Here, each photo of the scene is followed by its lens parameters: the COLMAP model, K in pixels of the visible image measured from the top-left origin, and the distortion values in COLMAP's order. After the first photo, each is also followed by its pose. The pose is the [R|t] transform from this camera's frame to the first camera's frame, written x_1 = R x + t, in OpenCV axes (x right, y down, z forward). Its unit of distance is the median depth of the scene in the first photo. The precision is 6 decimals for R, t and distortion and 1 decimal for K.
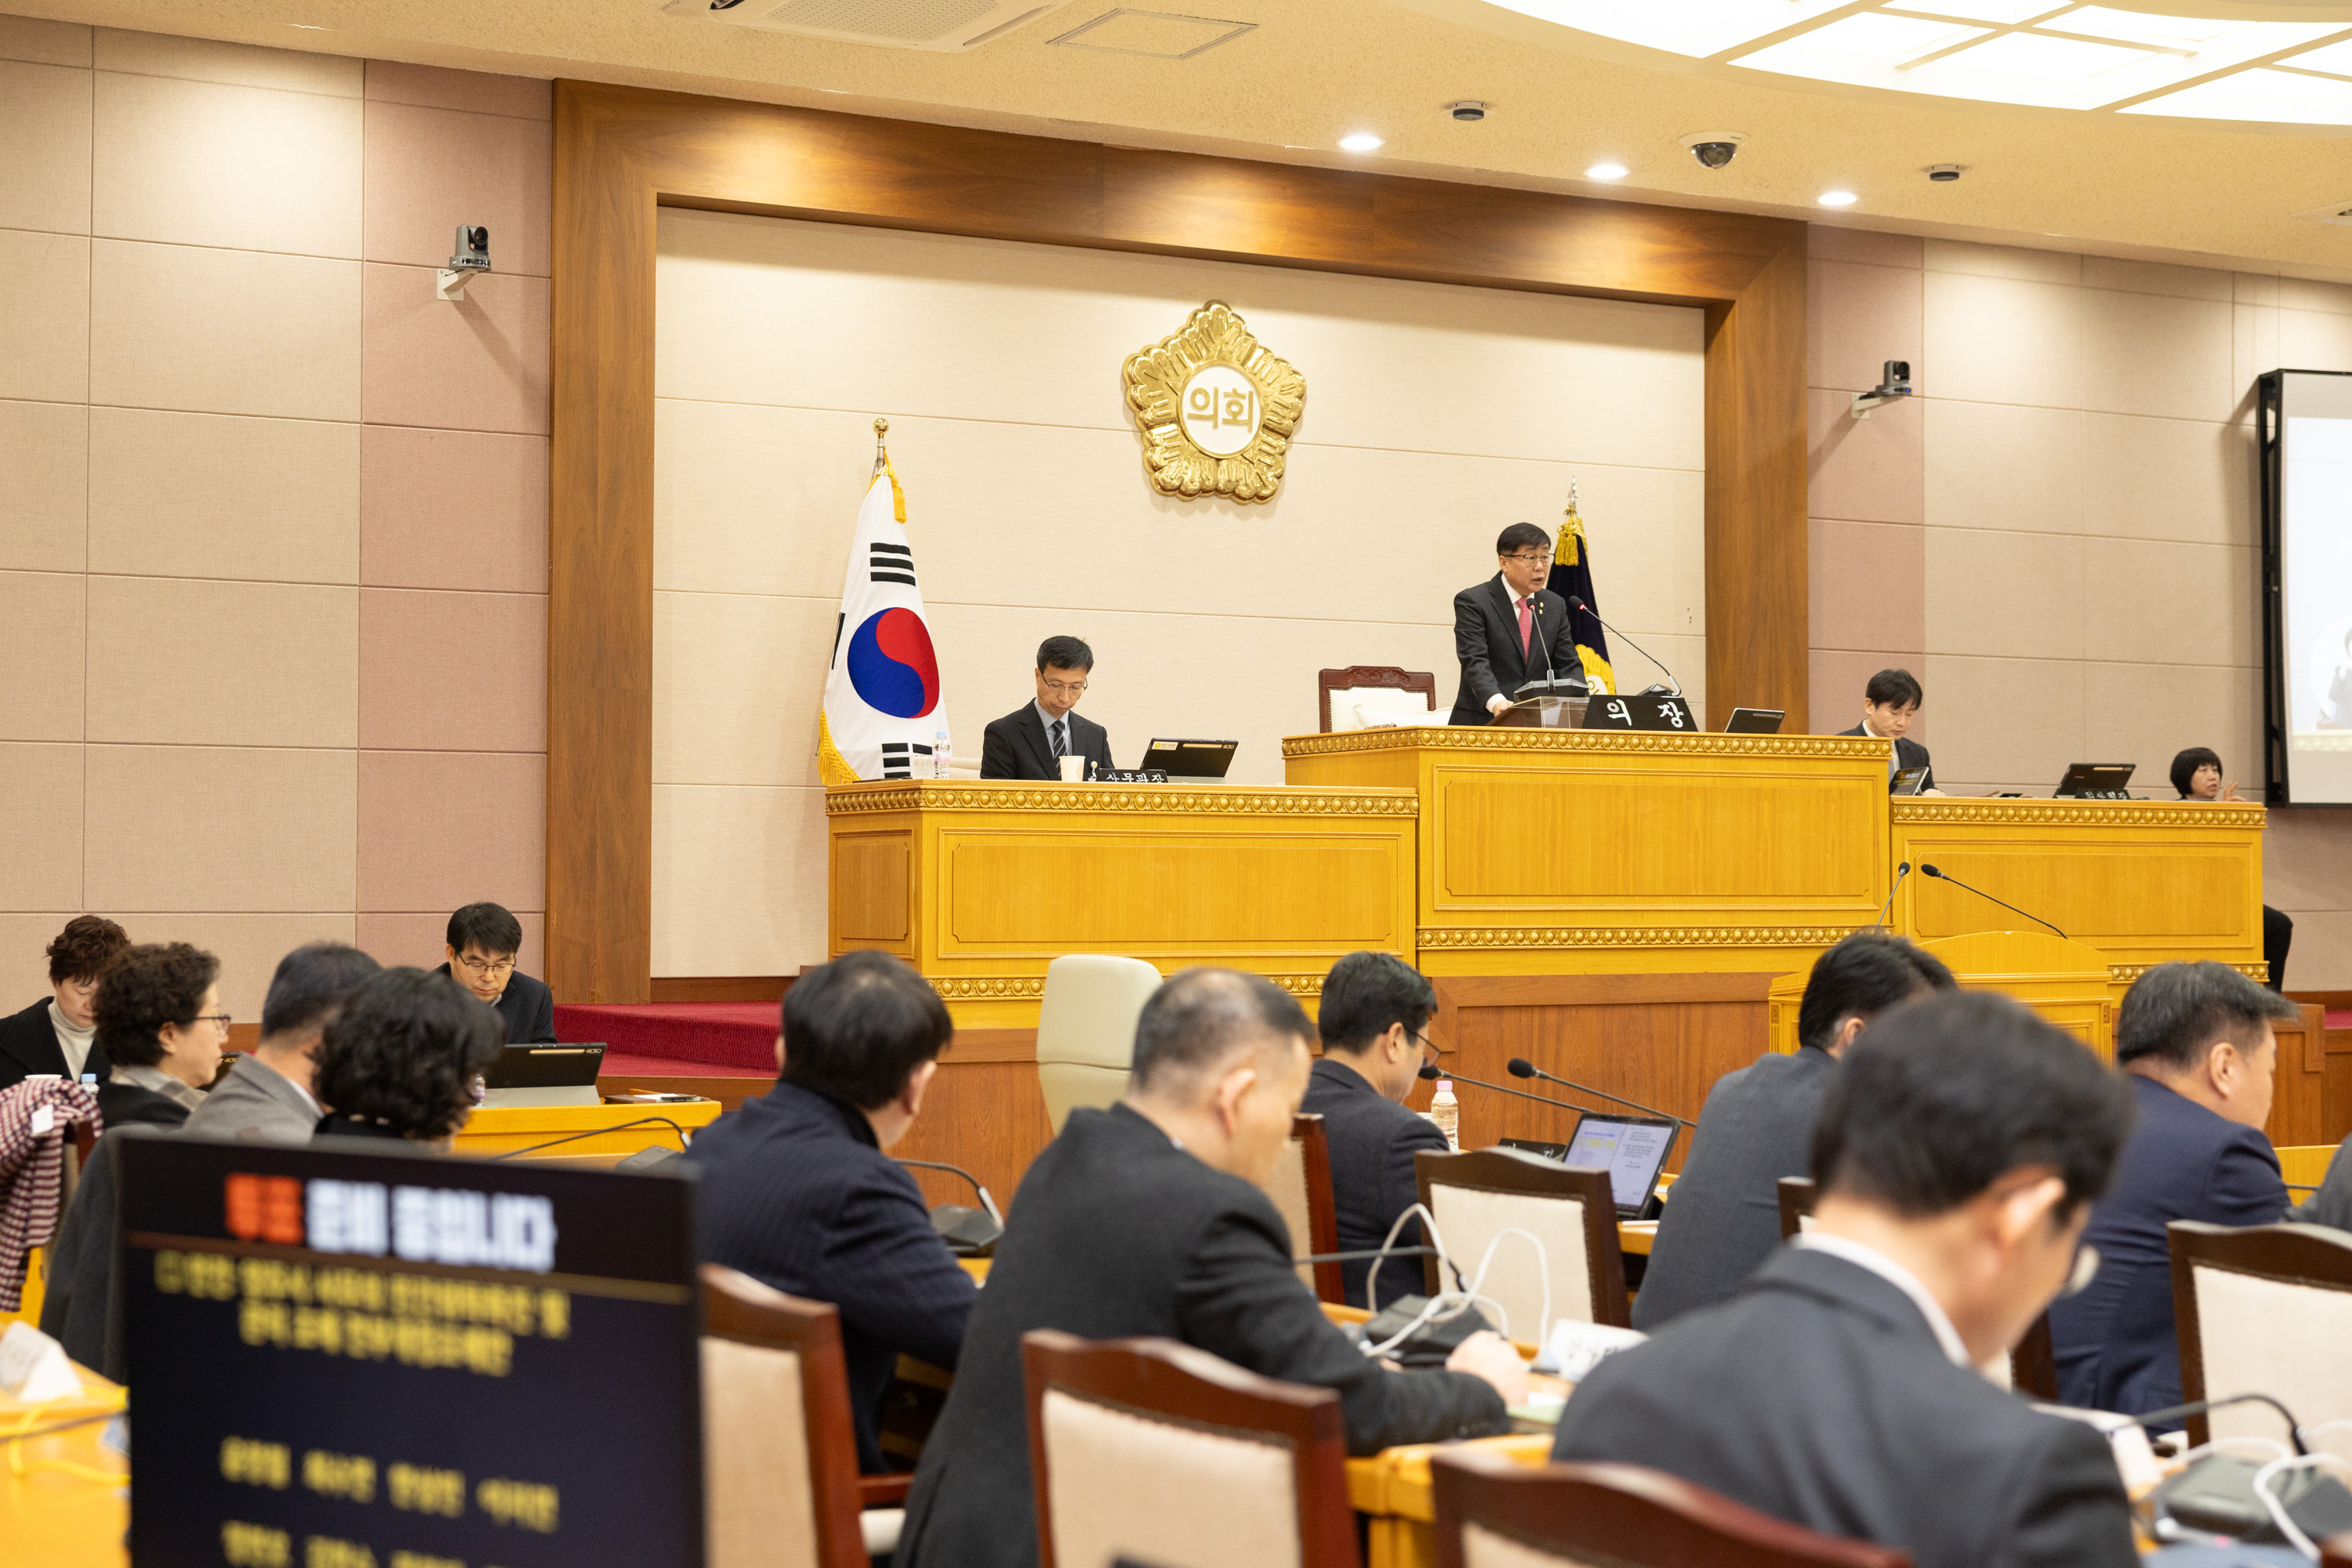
lens RADIAL K [[3474.8, 0, 1176.0], [0, 3474.8, 784.0], [0, 0, 1]] dist [0.024731, 0.015086]
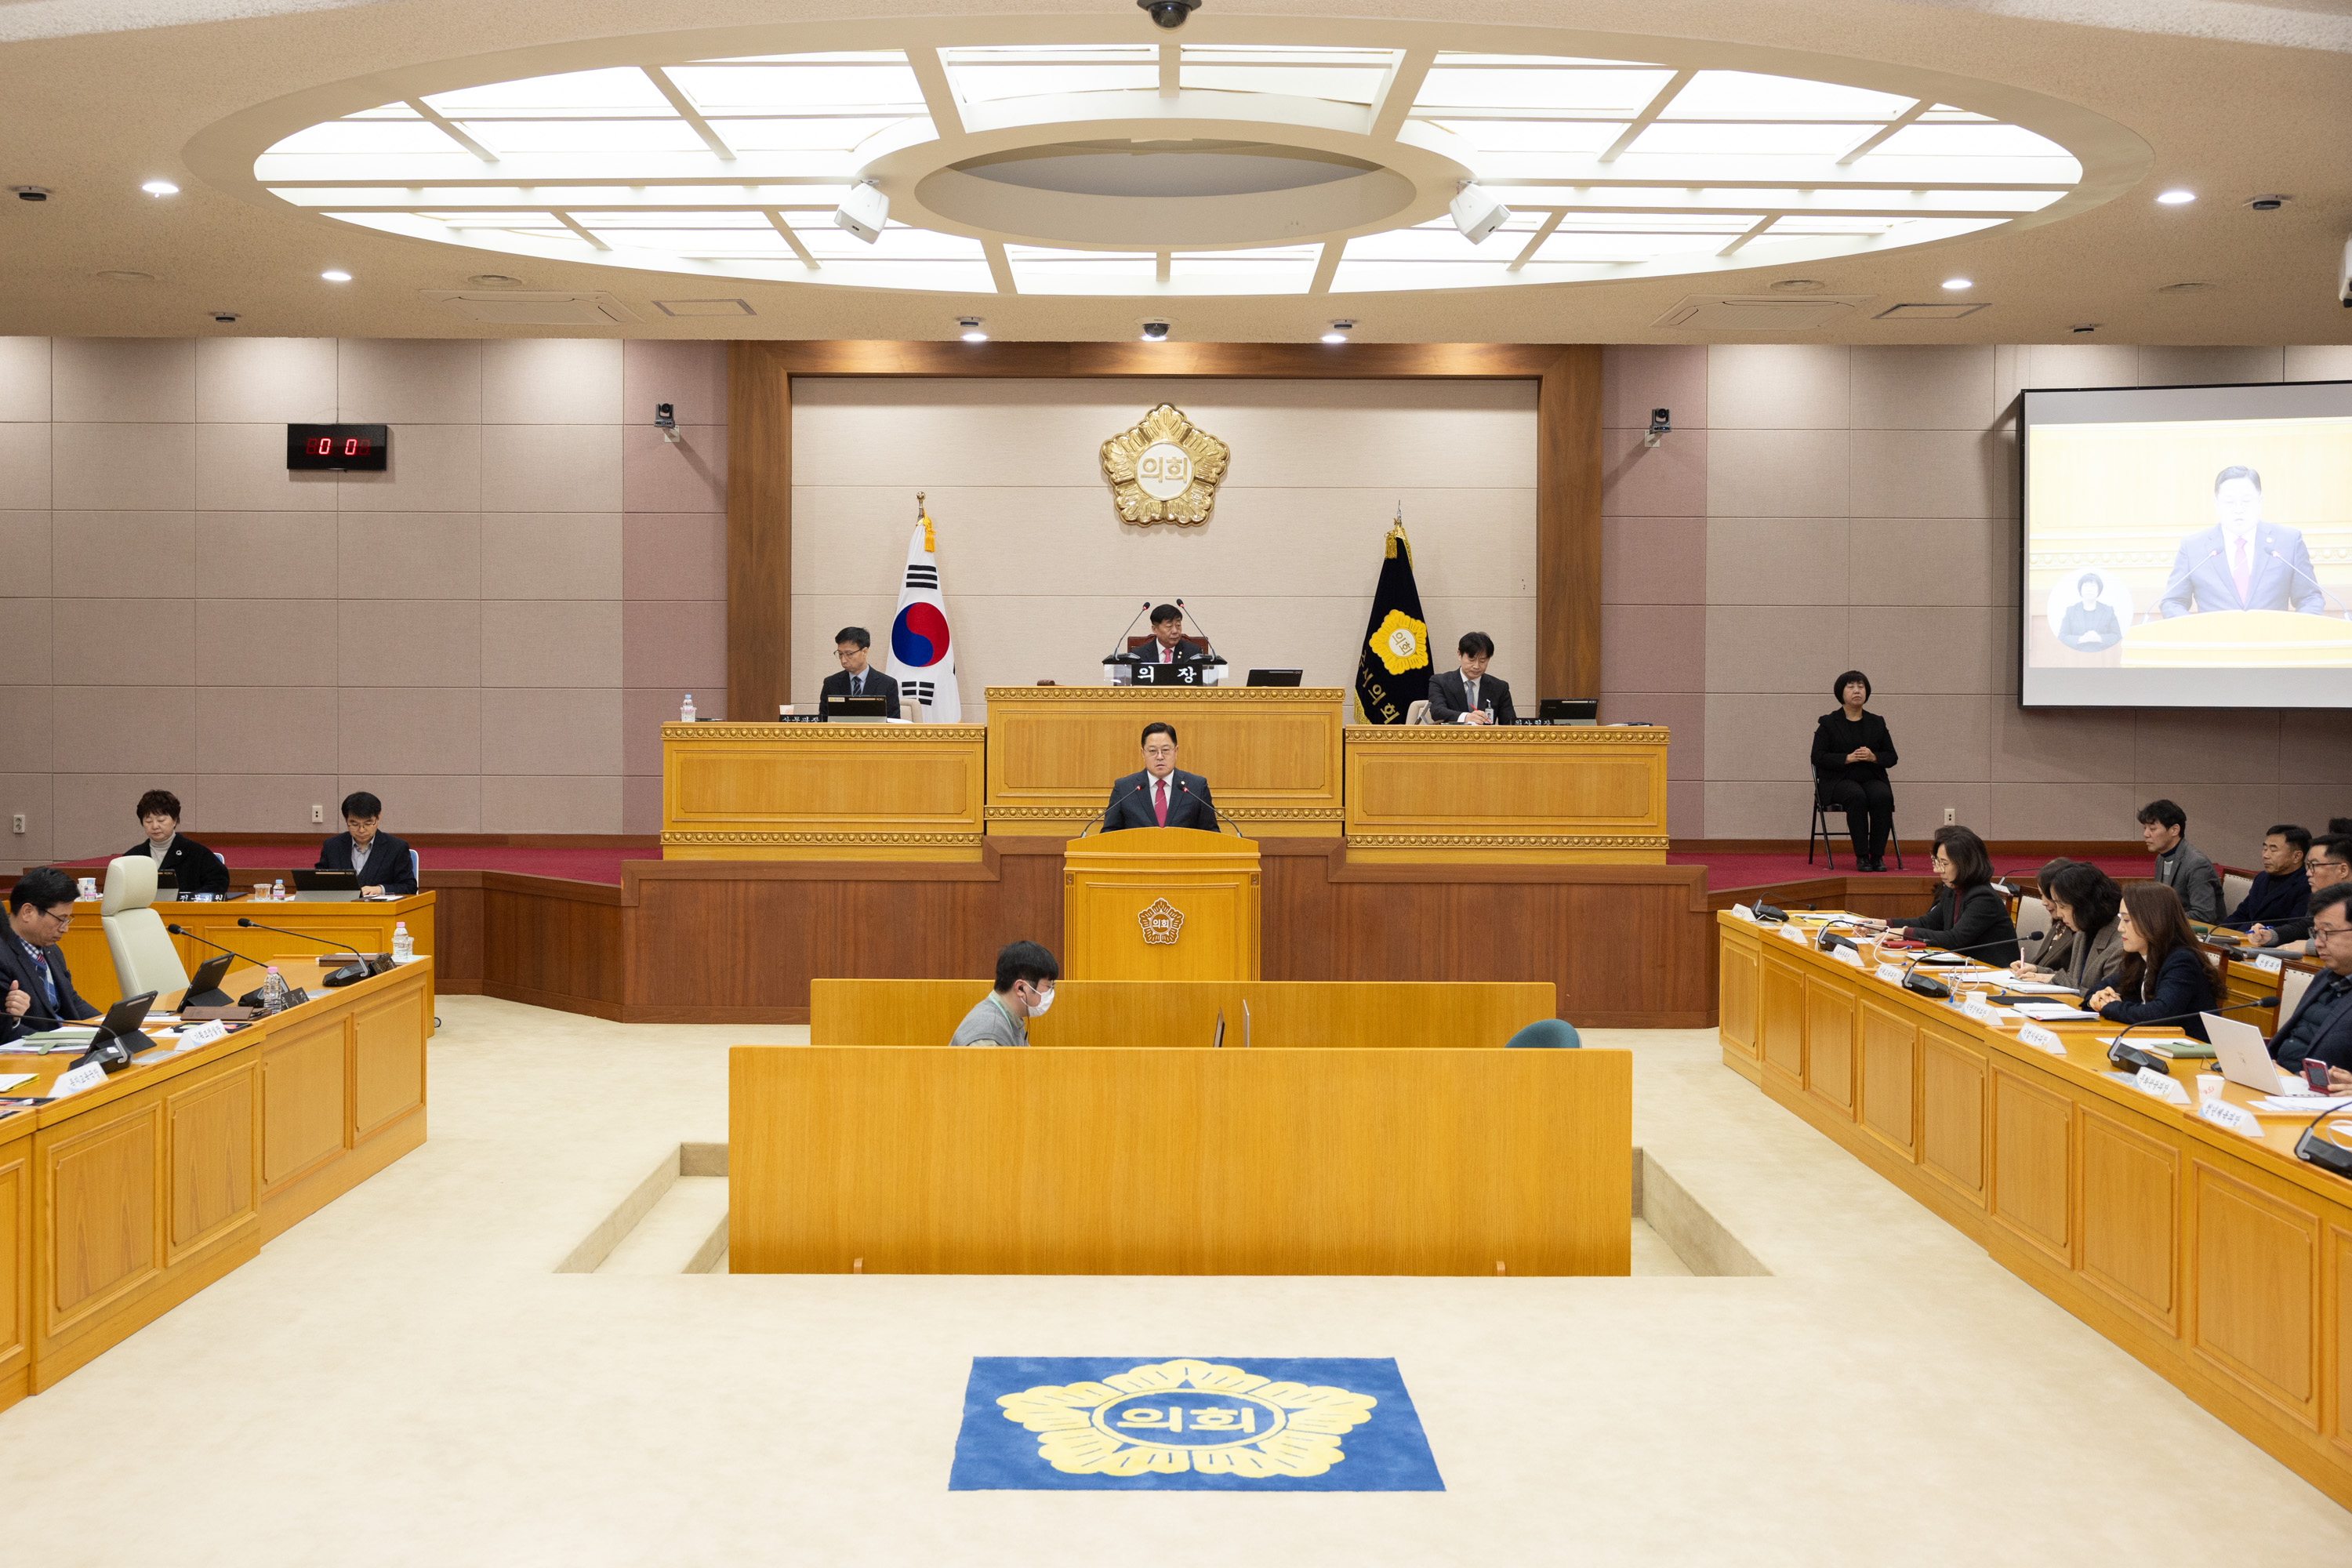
lens RADIAL K [[2205.2, 0, 1176.0], [0, 2205.2, 784.0], [0, 0, 1]] dist [0.007153, 0.001034]
pose [[0.885564, 0.024127, -0.463890, 0.552161], [0.010854, 0.997303, 0.072590, -0.039452], [0.464390, -0.069318, 0.882914, 0.083256]]
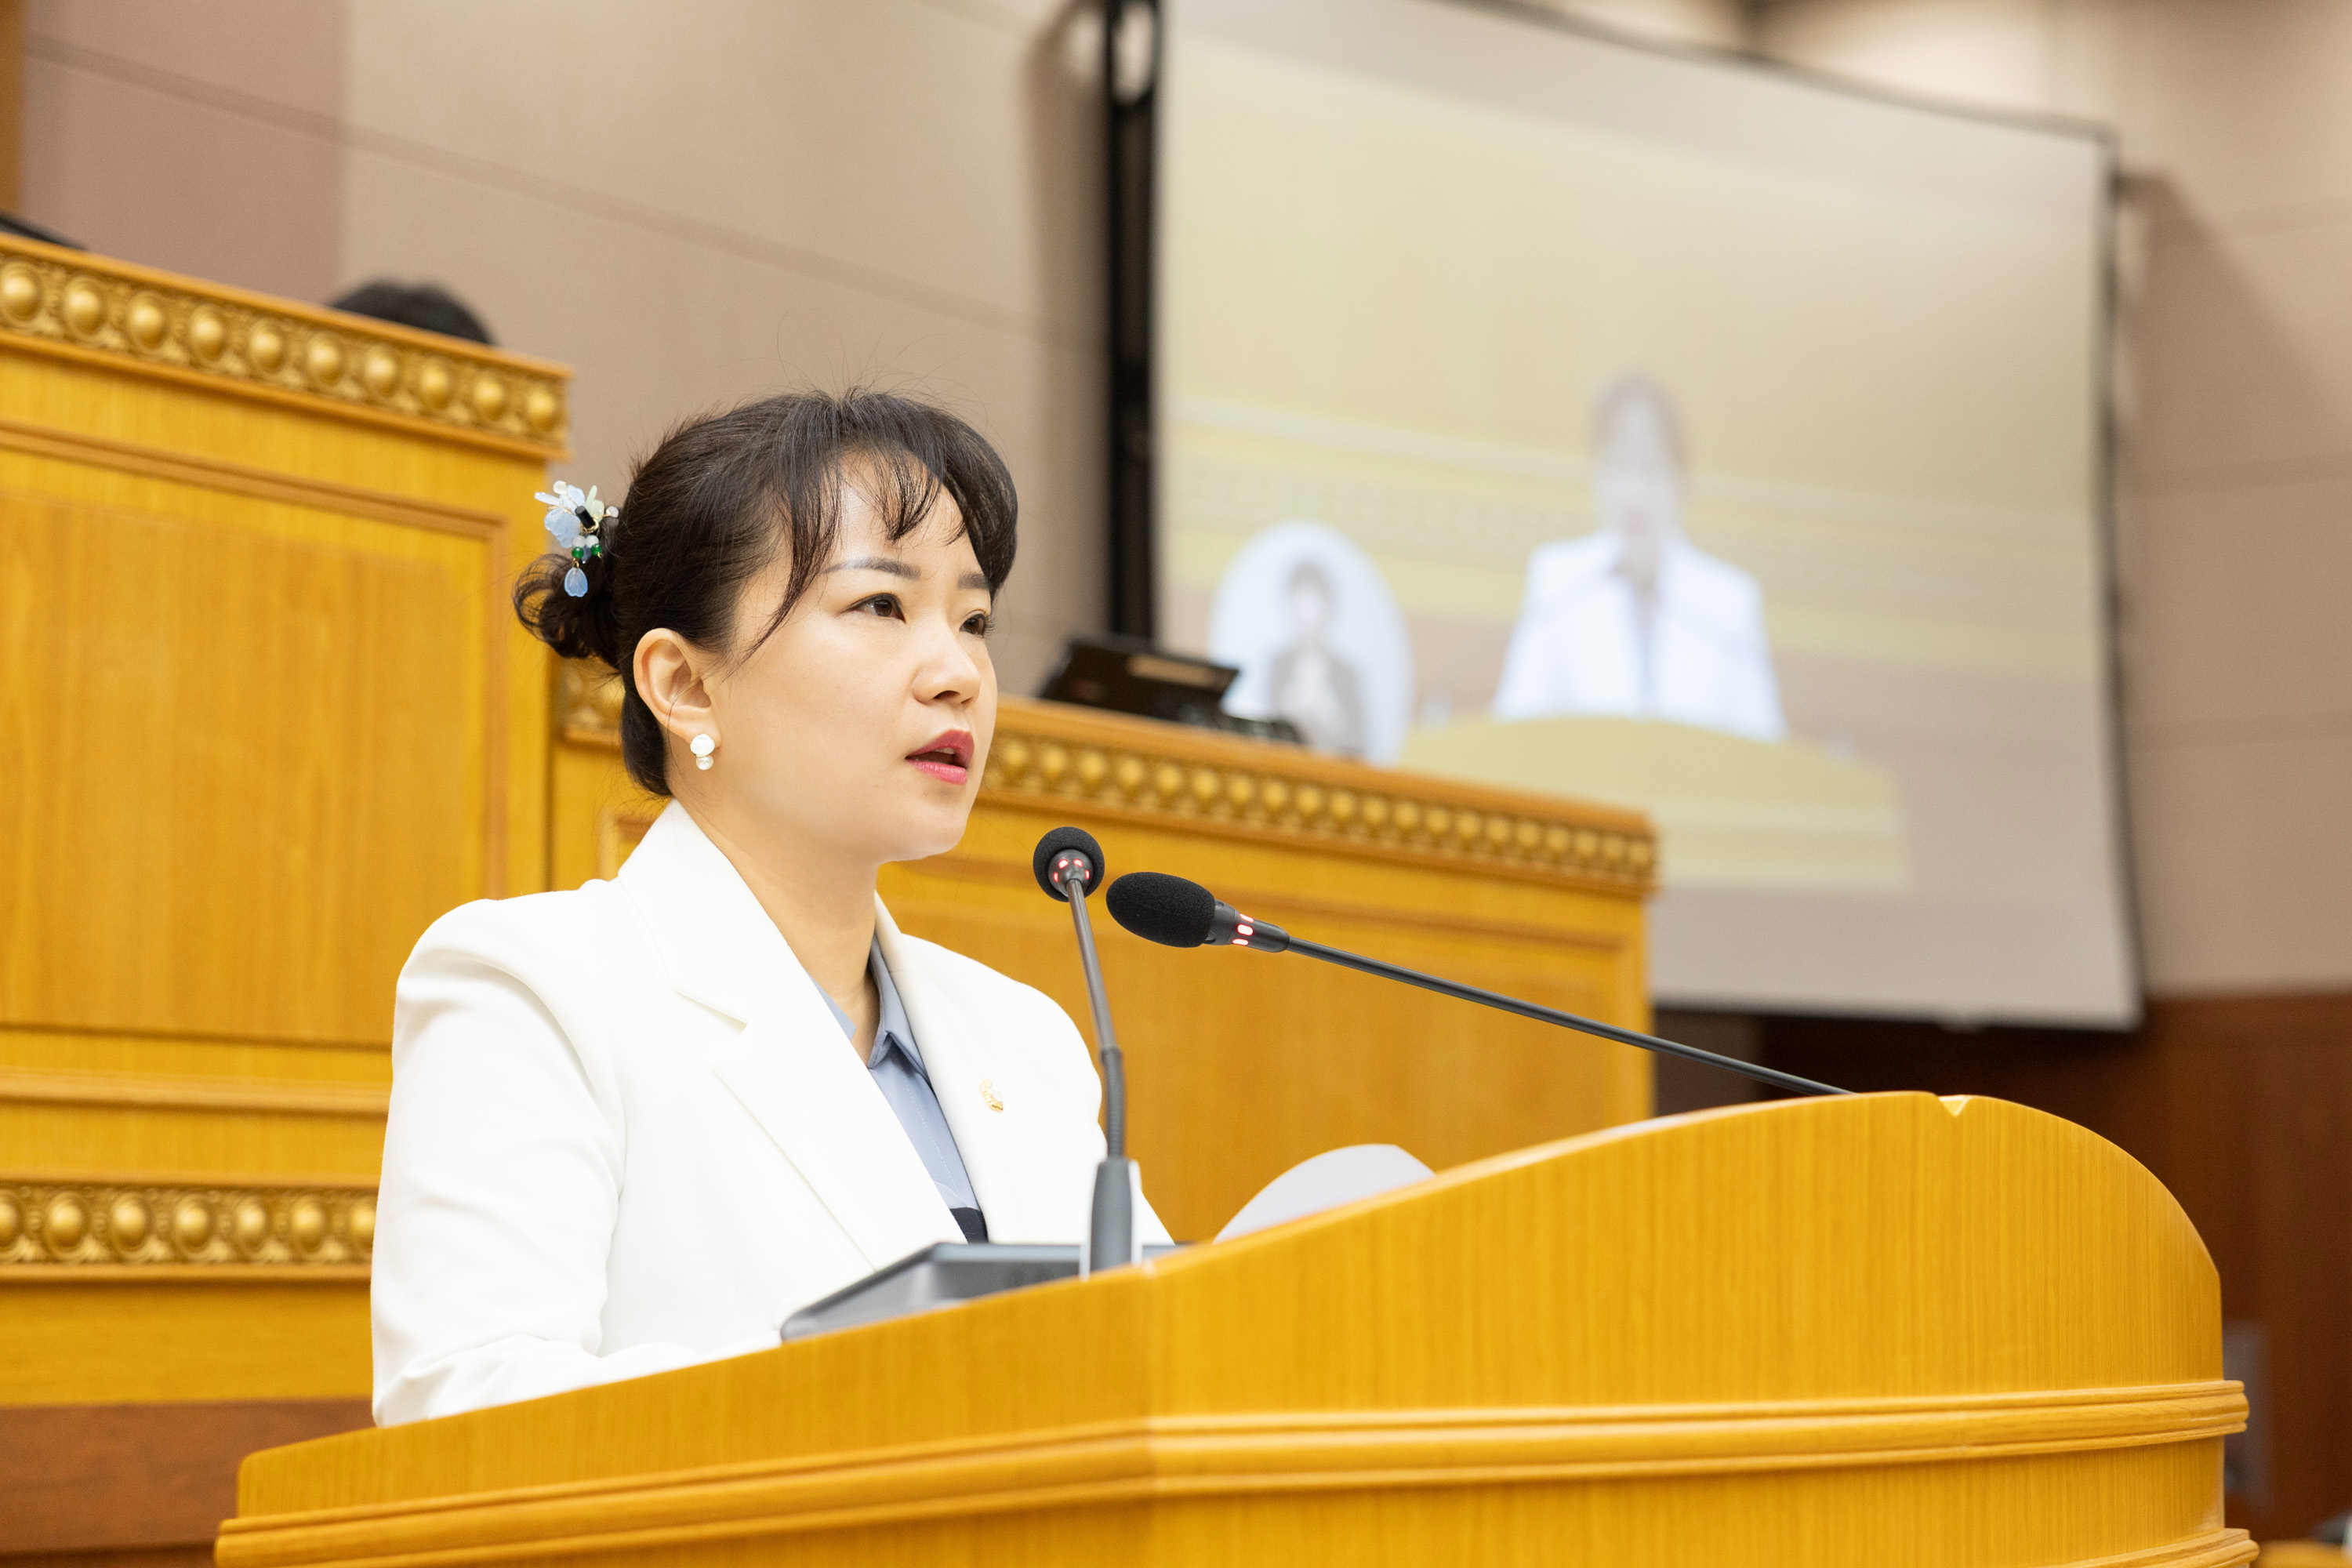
lens RADIAL K [[4737.8, 0, 1262.2], [0, 4737.8, 789.7], [0, 0, 1]] dist [0.058159, -0.259957]
pose [[0.887451, 0.047789, 0.458418, 0.096512], [-0.013640, 0.996898, -0.077519, 0.035163], [-0.460701, 0.062542, 0.885349, 0.649757]]
